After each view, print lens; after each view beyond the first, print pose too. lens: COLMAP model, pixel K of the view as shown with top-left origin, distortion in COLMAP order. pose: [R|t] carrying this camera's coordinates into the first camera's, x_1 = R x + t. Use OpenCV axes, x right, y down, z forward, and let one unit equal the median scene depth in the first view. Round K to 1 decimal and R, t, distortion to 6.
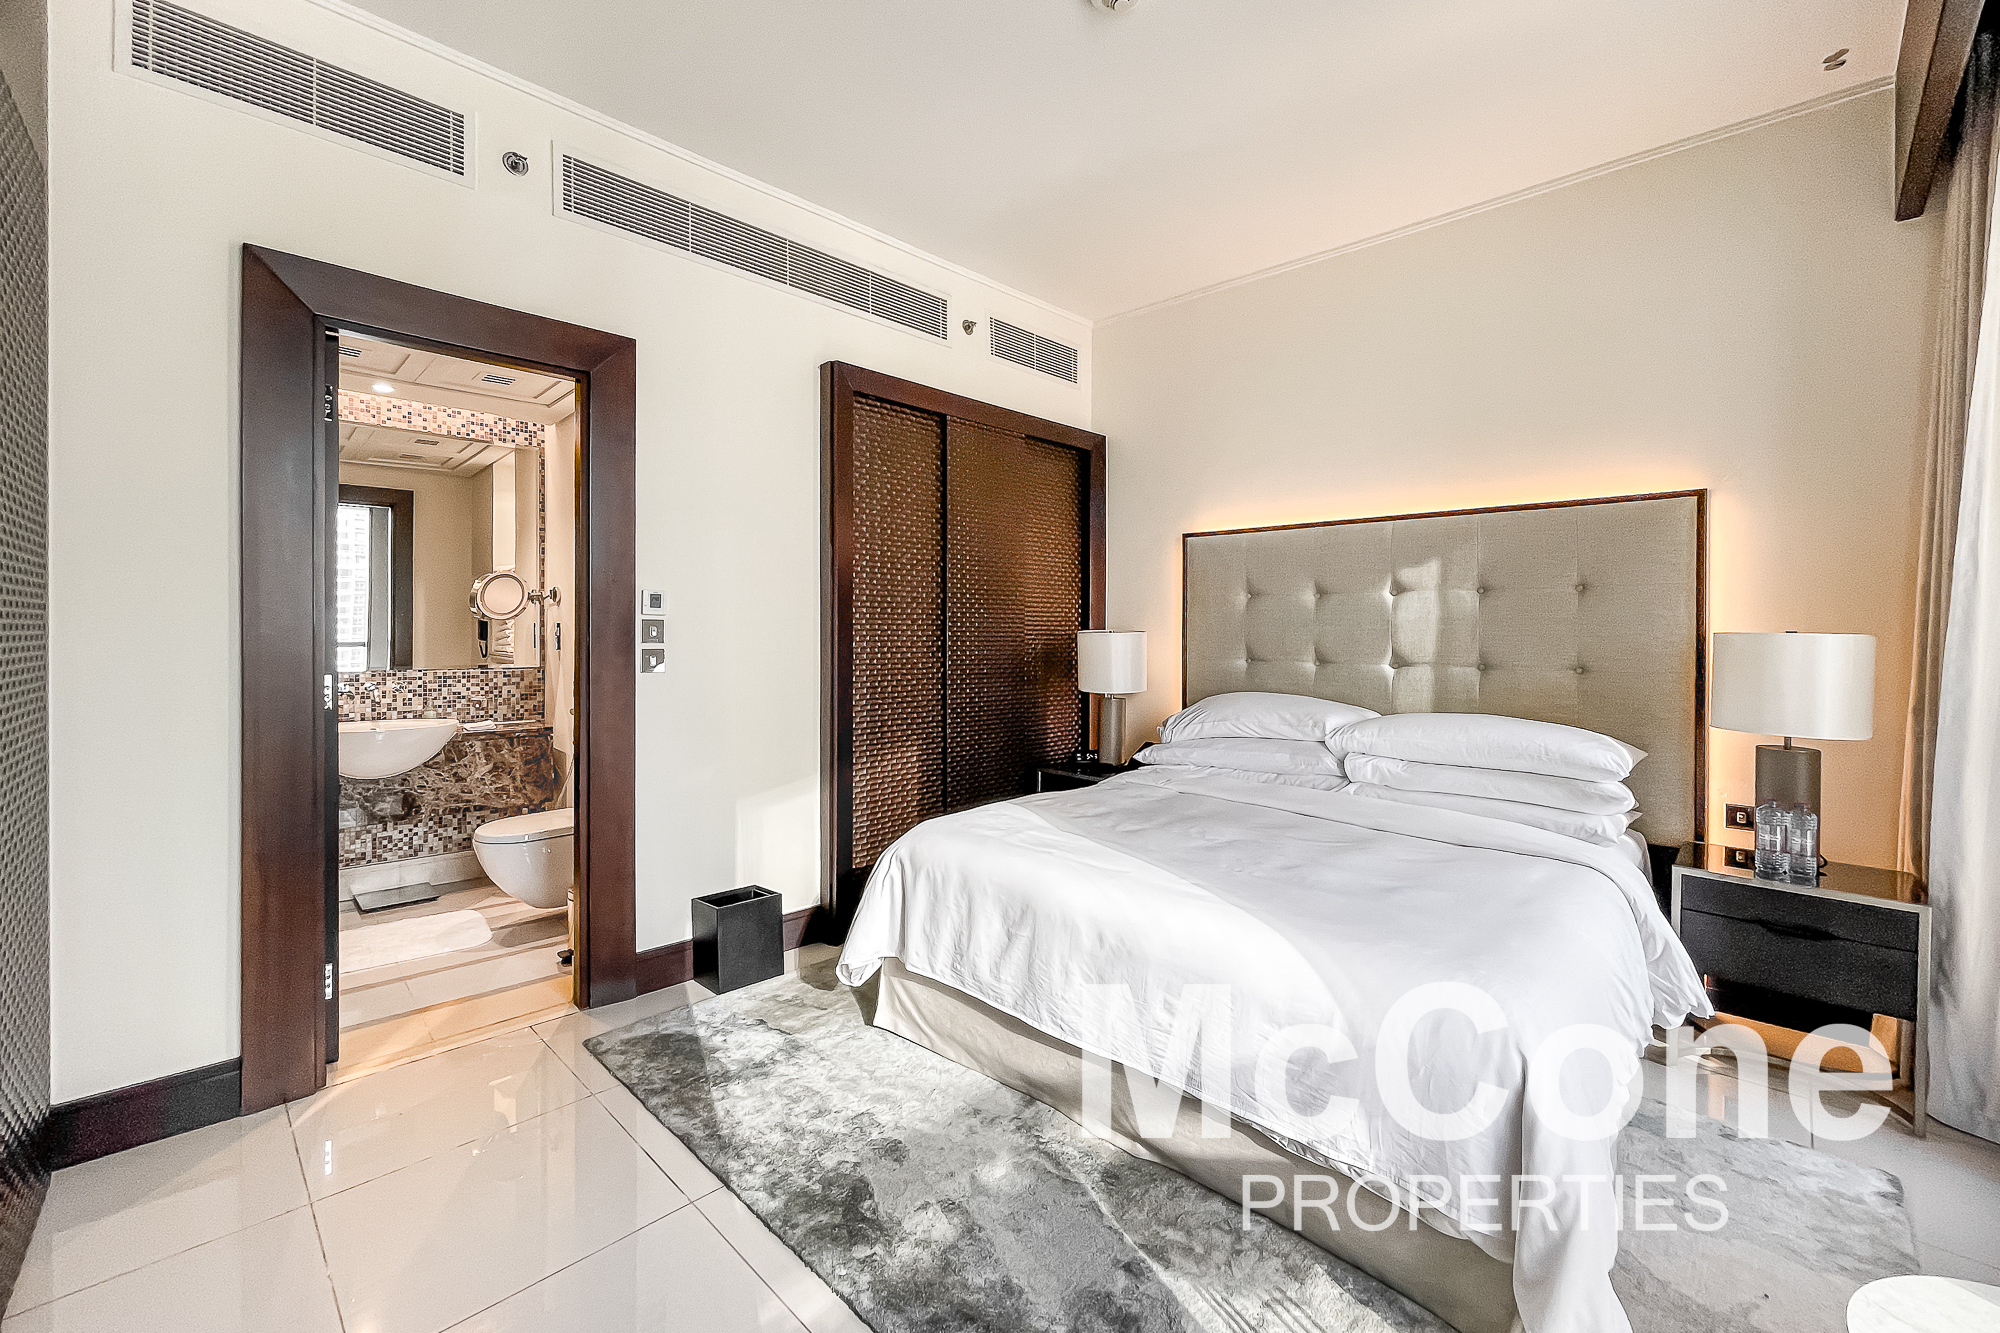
lens RADIAL K [[811.0, 0, 1001.9], [0, 811.0, 646.4], [0, 0, 1]] dist [-0.009559, 0.001751]
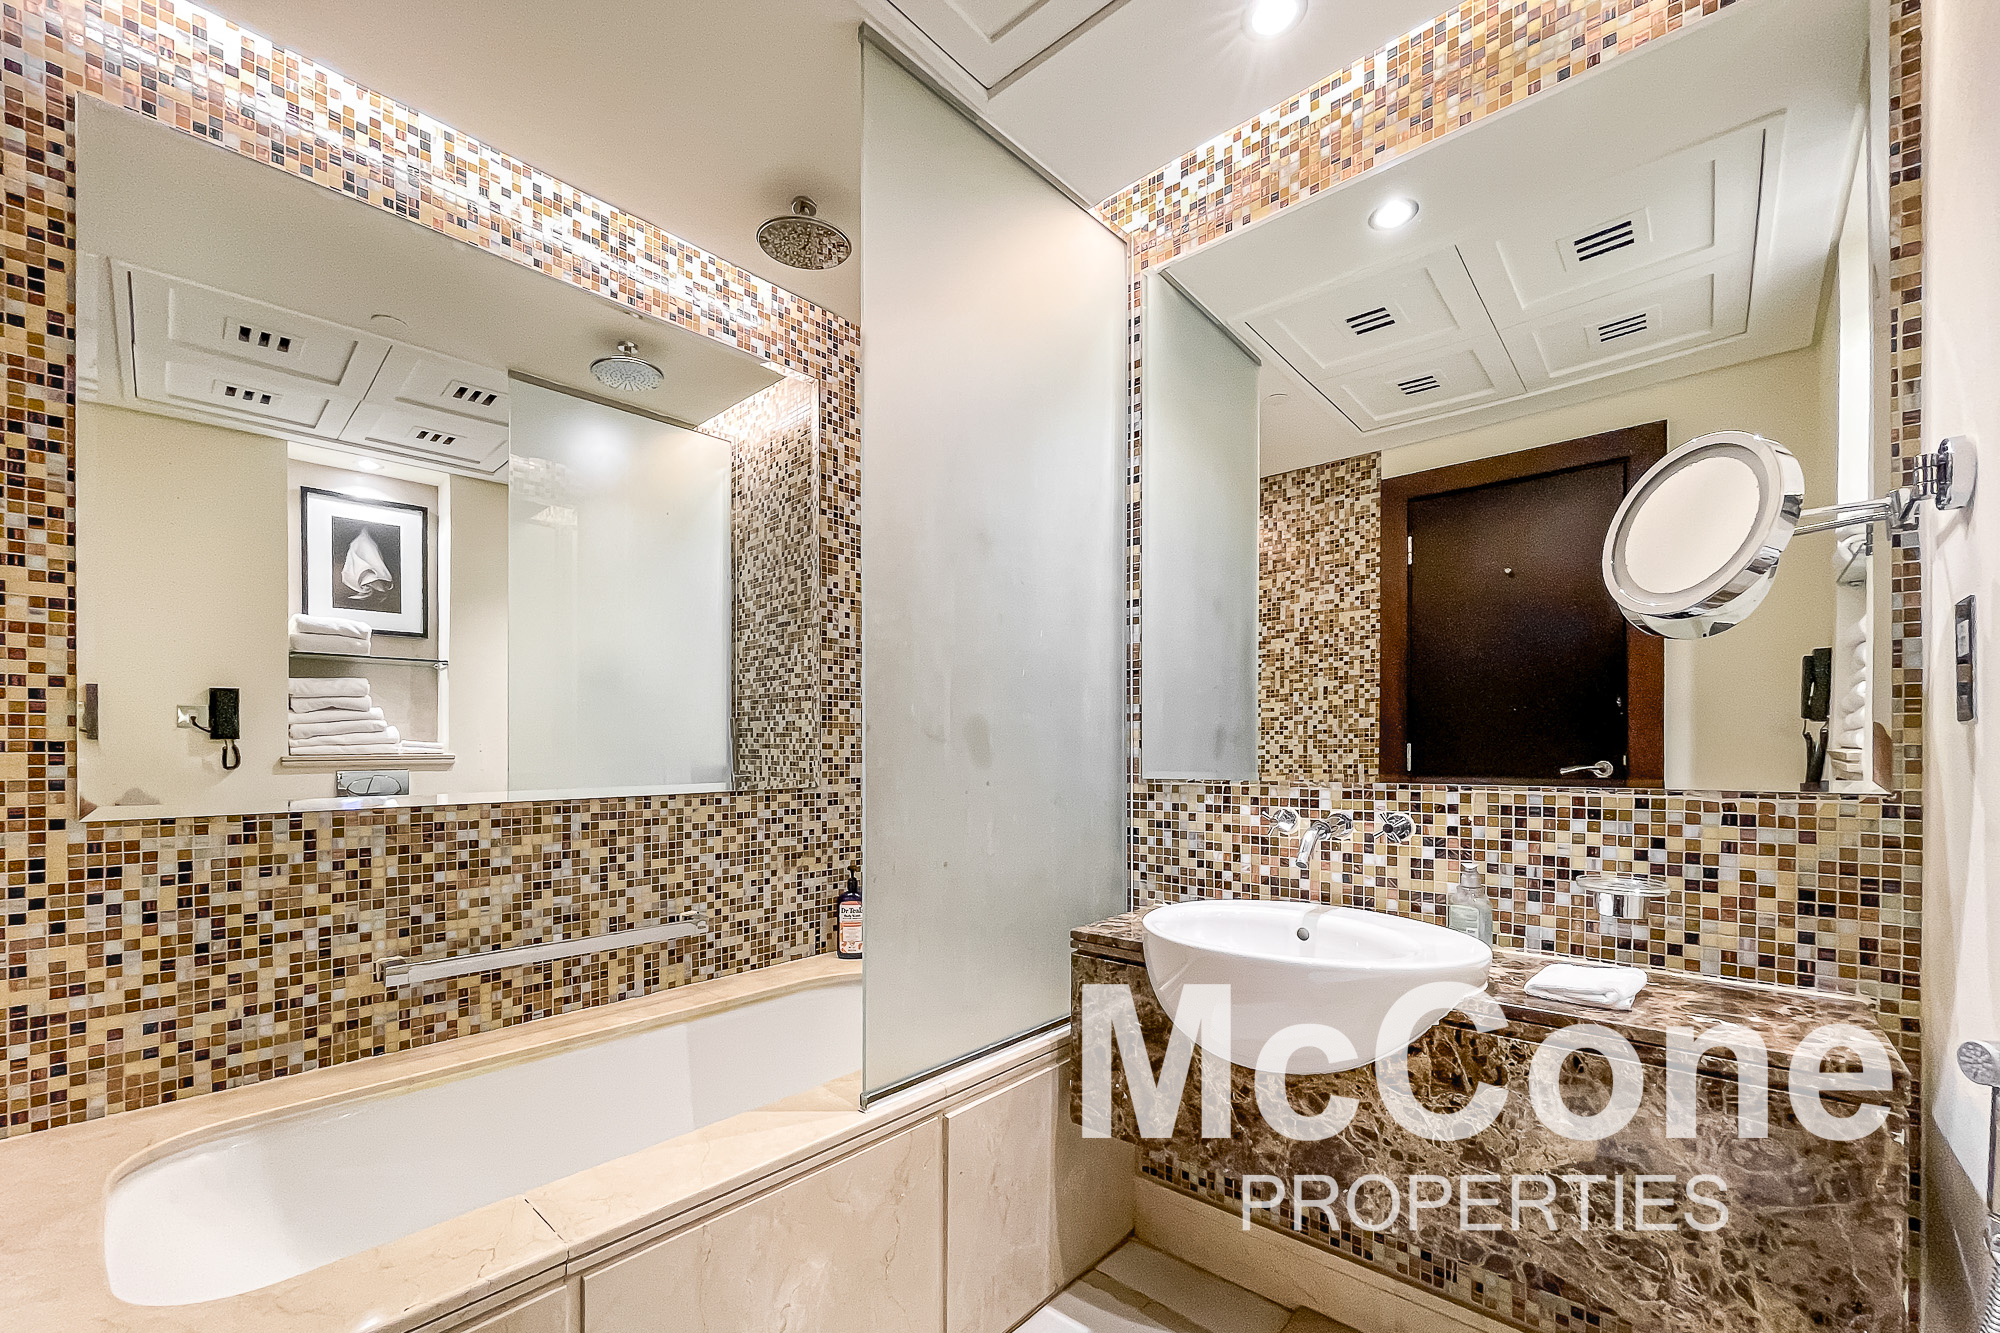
lens RADIAL K [[811.0, 0, 981.2], [0, 811.0, 759.6], [0, 0, 1]] dist [-0.009559, 0.001751]
pose [[0.066672, 0.010317, -0.997722, -0.367254], [-0.006477, 0.999930, 0.009907, 0.014686], [0.997754, 0.005802, 0.066734, 0.756752]]
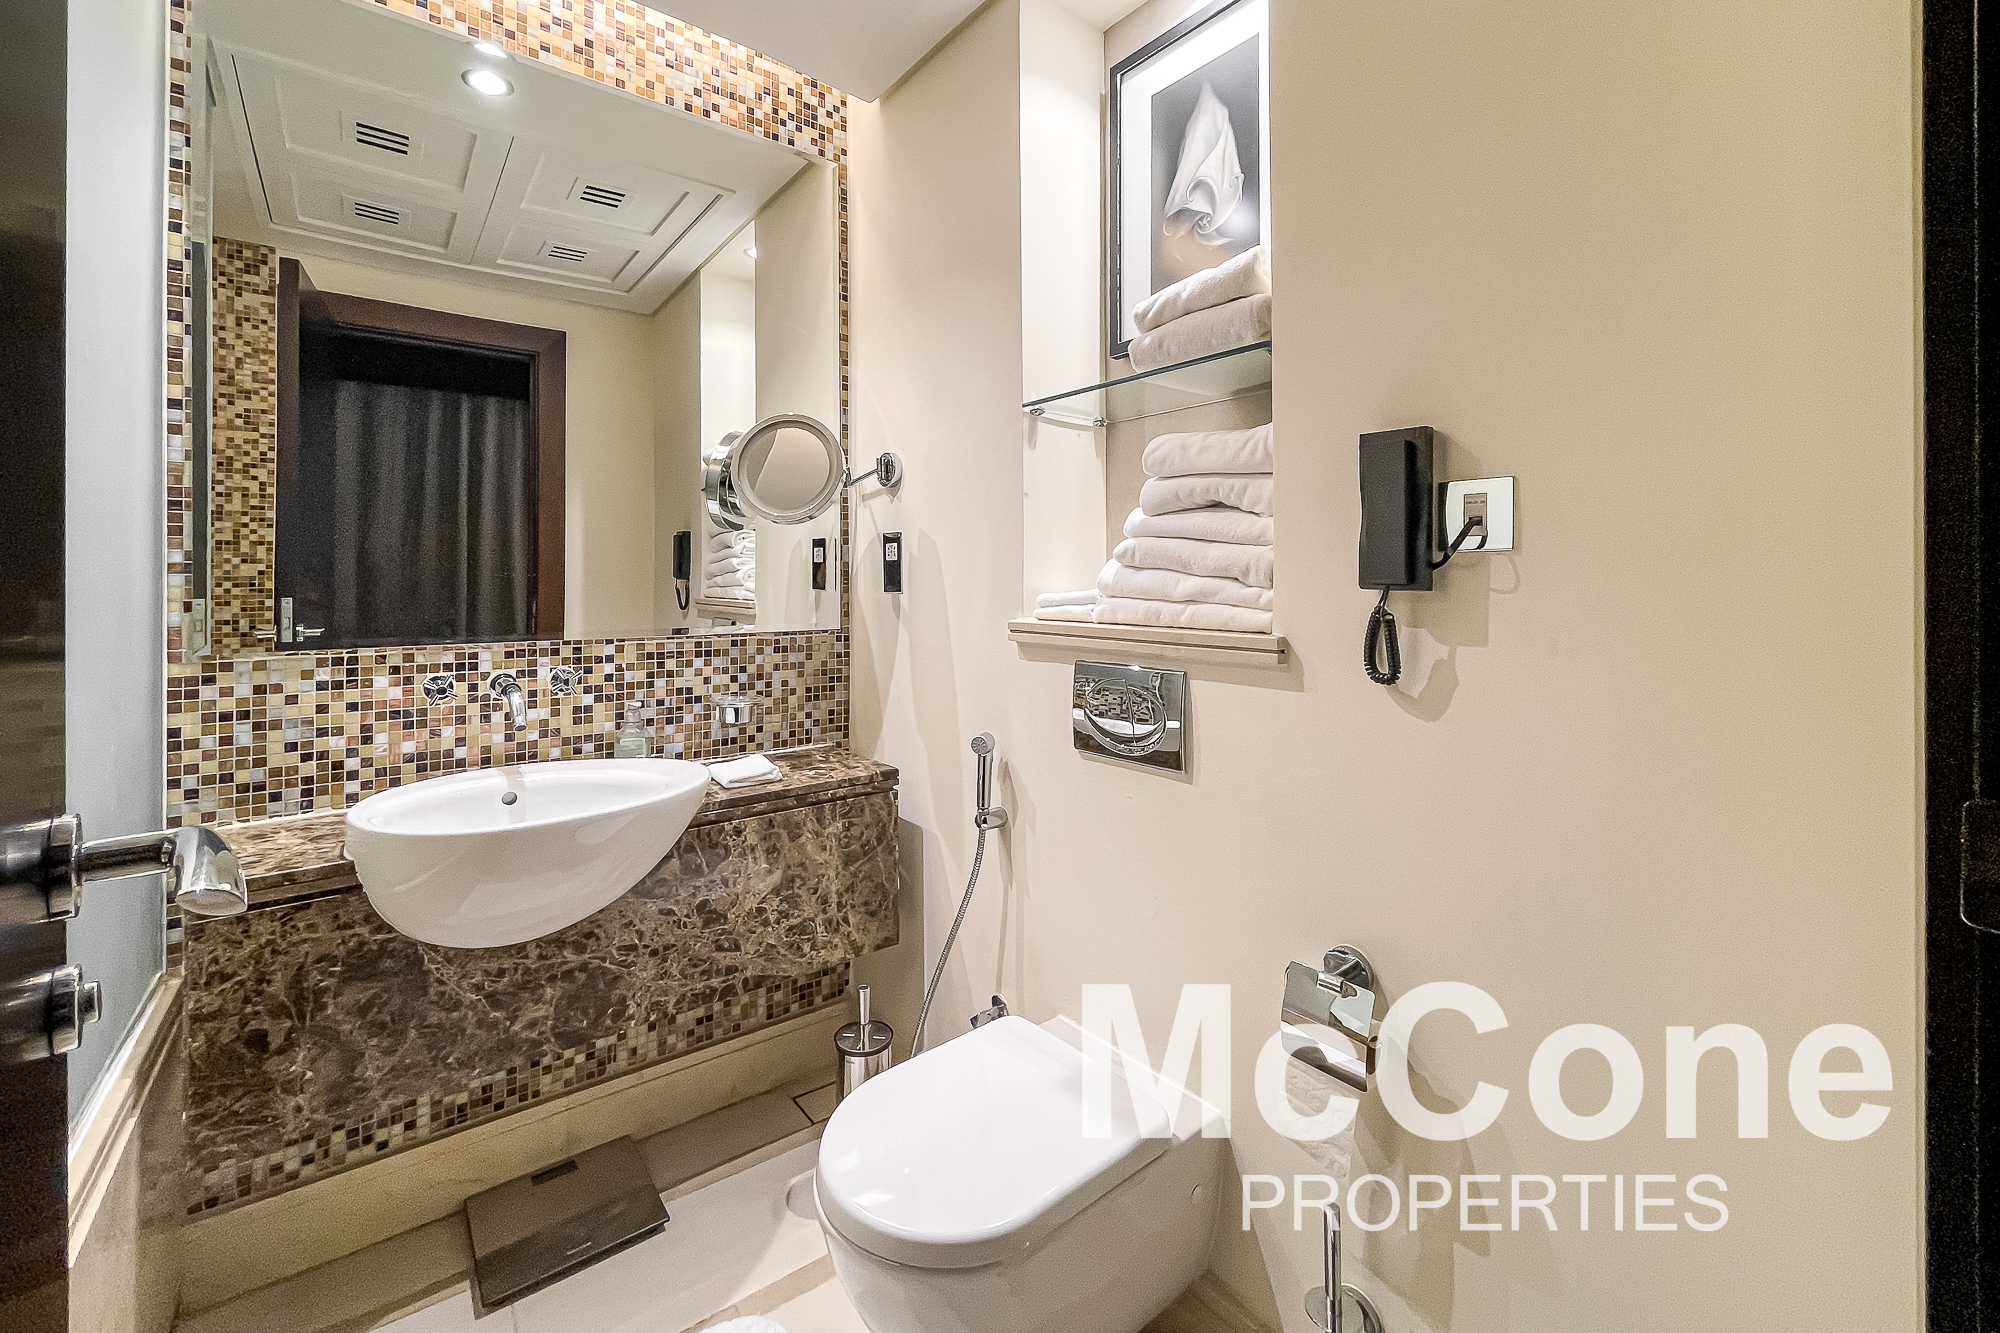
lens RADIAL K [[811.0, 0, 1012.9], [0, 811.0, 588.4], [0, 0, 1]] dist [-0.009559, 0.001751]
pose [[0.995381, -0.004000, -0.095924, -0.463259], [0.003335, 0.999969, -0.007094, 0.005729], [0.095950, 0.006742, 0.995363, 0.588572]]
